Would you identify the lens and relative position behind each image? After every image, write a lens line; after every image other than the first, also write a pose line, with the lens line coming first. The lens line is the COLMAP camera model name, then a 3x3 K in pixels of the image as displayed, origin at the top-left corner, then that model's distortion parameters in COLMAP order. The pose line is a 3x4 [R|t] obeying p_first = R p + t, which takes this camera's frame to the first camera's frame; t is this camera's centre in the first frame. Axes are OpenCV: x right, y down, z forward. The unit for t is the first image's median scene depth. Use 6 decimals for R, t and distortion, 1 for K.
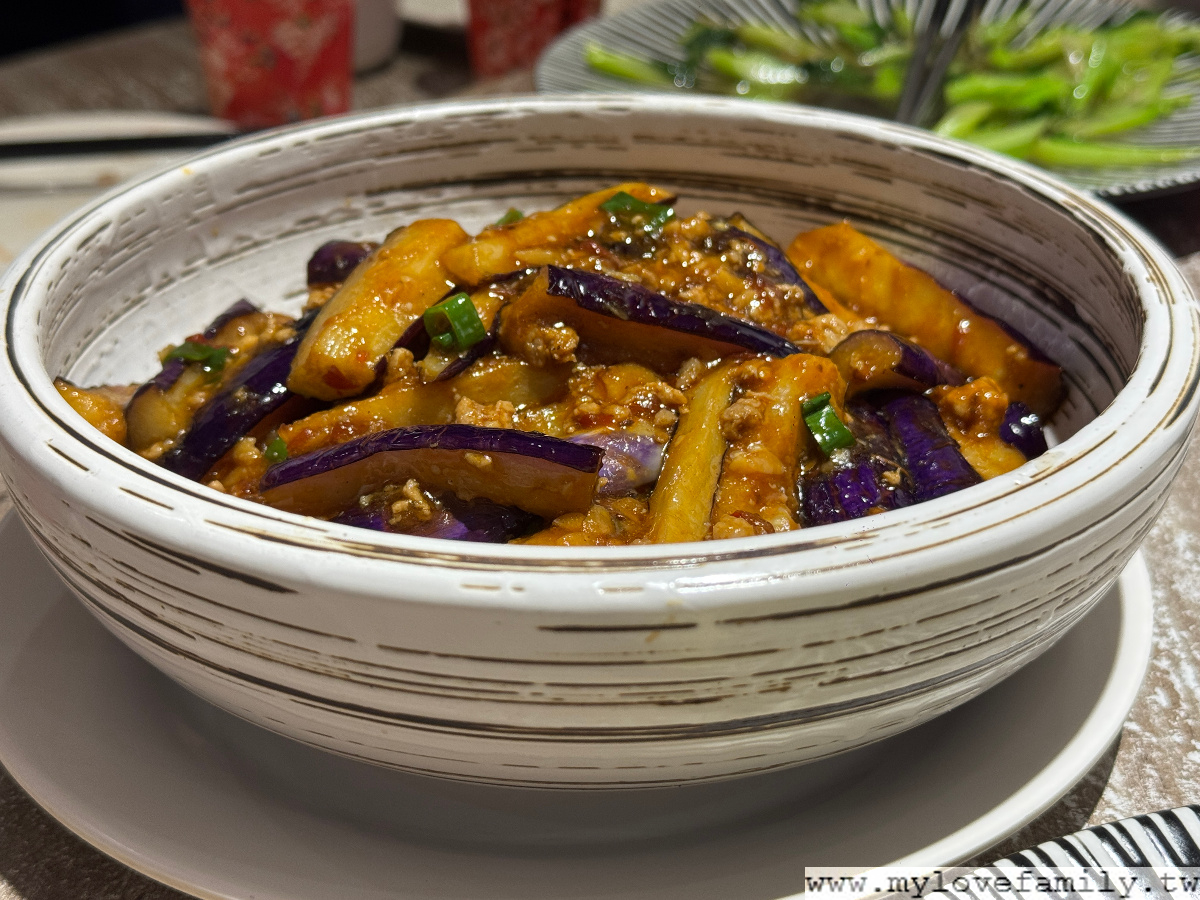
lens RADIAL K [[1852.4, 0, 600.0], [0, 1852.4, 450.0], [0, 0, 1]] dist [0.187634, -0.625890]
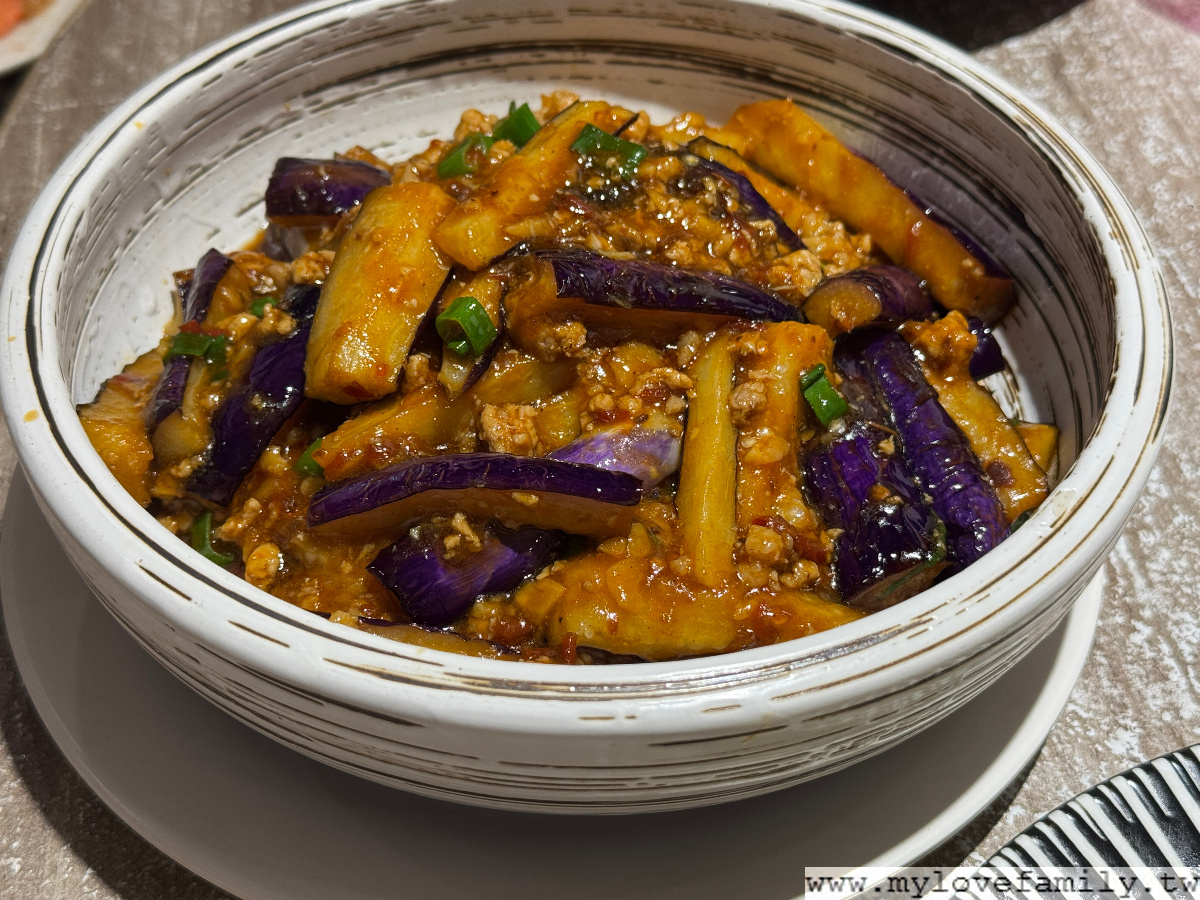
lens RADIAL K [[1852.4, 0, 600.0], [0, 1852.4, 450.0], [0, 0, 1]] dist [0.187634, -0.625890]
pose [[0.987745, -0.094823, 0.123967, -0.133194], [0.052694, 0.950252, 0.306993, -0.302220], [-0.146910, -0.296698, 0.943604, -0.003036]]
